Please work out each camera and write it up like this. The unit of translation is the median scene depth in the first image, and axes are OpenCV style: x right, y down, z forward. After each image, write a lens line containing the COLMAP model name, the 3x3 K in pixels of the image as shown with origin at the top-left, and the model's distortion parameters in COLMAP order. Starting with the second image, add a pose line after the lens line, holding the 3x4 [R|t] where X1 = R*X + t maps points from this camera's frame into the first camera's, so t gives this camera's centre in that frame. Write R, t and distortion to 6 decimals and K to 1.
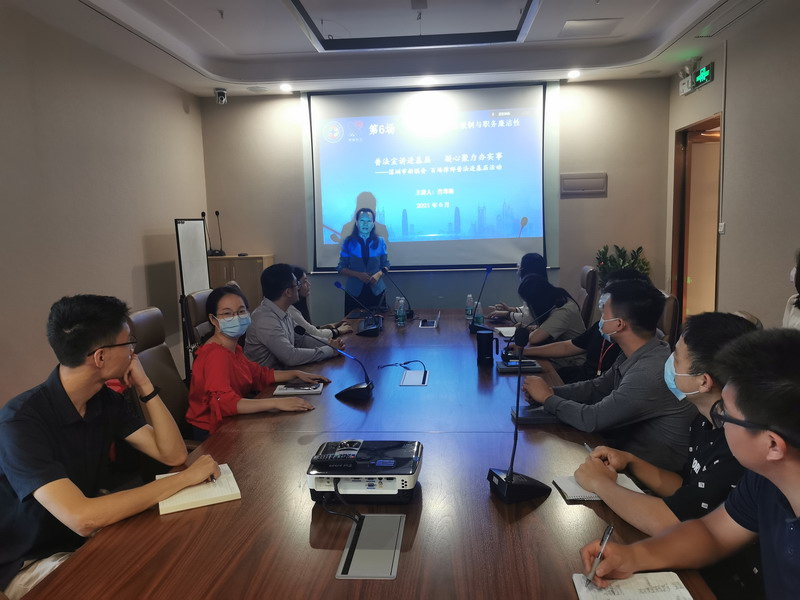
lens RADIAL K [[622.6, 0, 399.9], [0, 622.6, 297.9], [0, 0, 1]] dist [0.016450, -0.005824]
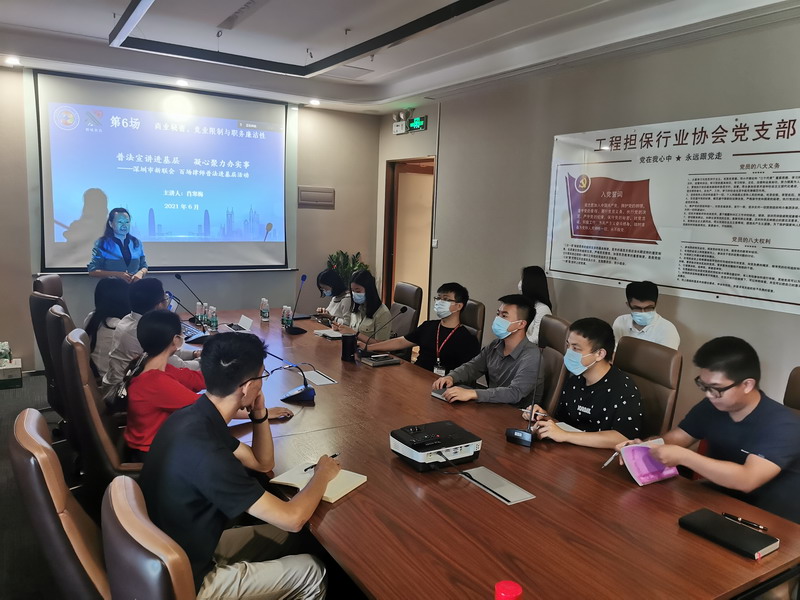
lens RADIAL K [[622.6, 0, 401.7], [0, 622.6, 301.0], [0, 0, 1]] dist [0.016450, -0.005824]
pose [[0.803633, -0.029398, 0.594399, -0.268404], [0.011090, 0.999346, 0.034431, -0.027719], [-0.595022, -0.021078, 0.803433, -0.022483]]
